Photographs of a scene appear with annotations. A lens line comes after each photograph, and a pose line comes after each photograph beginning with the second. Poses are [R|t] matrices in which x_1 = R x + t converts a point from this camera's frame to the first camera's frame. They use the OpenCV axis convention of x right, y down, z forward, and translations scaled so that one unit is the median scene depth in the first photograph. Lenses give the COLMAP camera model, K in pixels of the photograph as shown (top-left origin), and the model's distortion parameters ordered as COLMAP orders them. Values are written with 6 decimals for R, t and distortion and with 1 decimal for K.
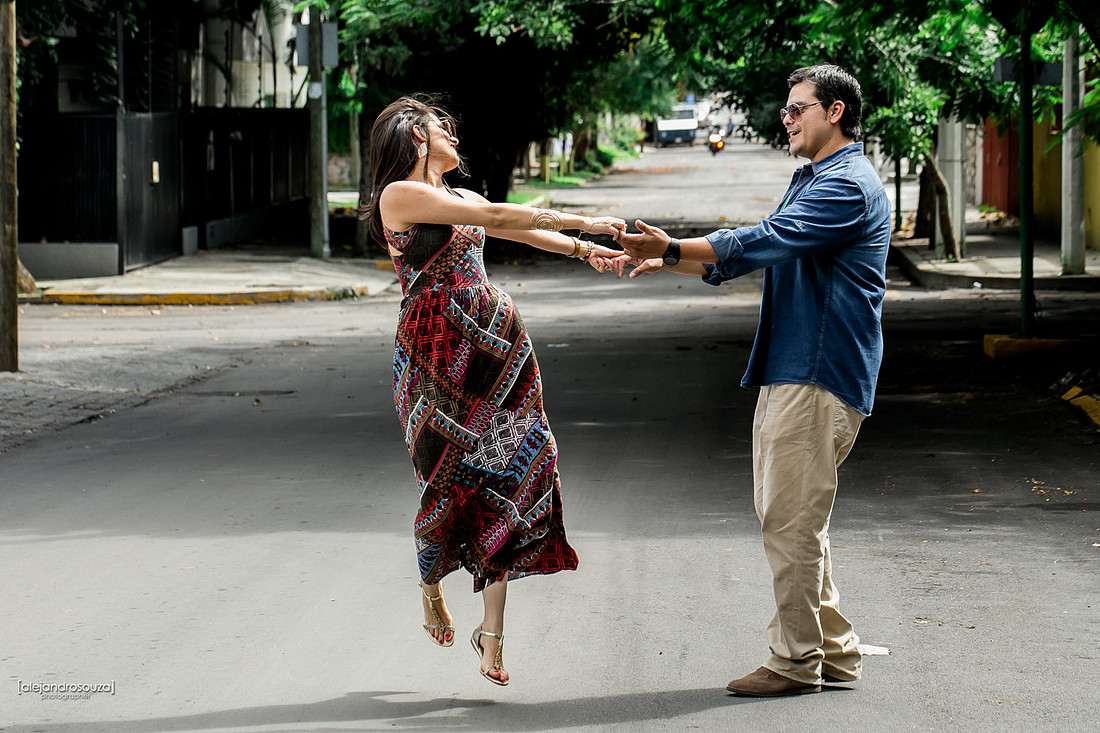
lens RADIAL K [[3188.6, 0, 549.9], [0, 3188.6, 366.3], [0, 0, 1]] dist [-0.176676, 0.000000]
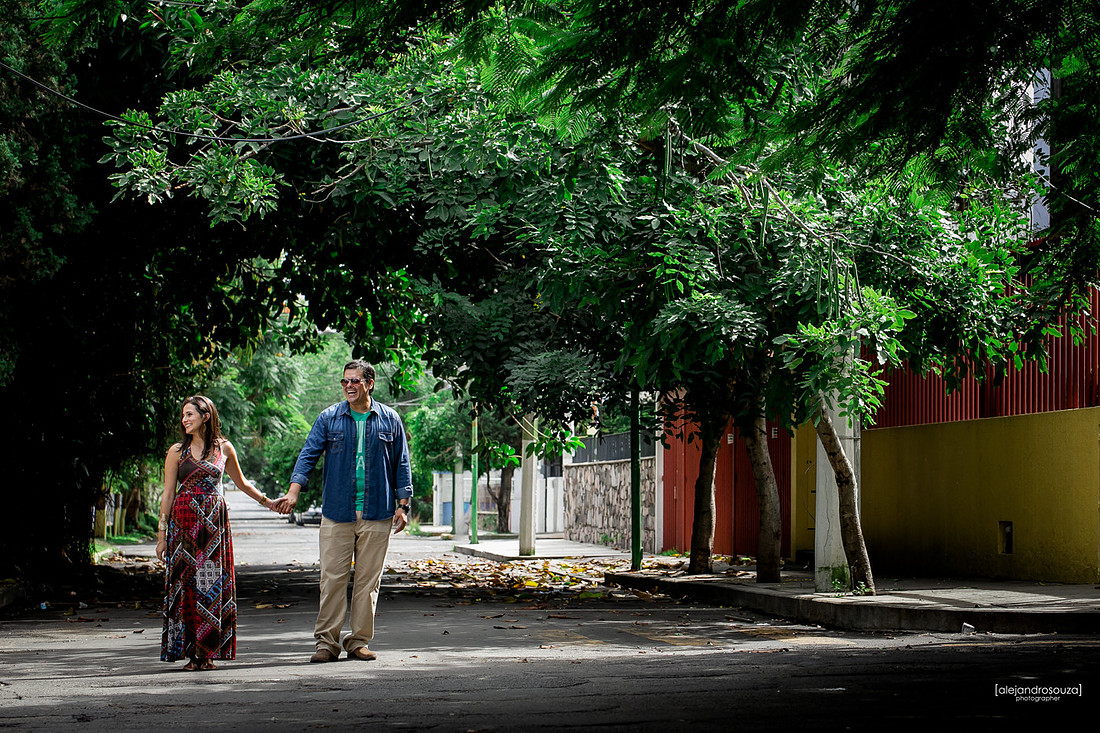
lens RADIAL K [[3188.6, 0, 550.2], [0, 3188.6, 367.0], [0, 0, 1]] dist [-0.176676, 0.000000]
pose [[0.989414, 0.012224, 0.144607, -0.023694], [0.004771, 0.993167, -0.116602, -0.004323], [-0.145045, 0.116057, 0.982595, 0.367904]]
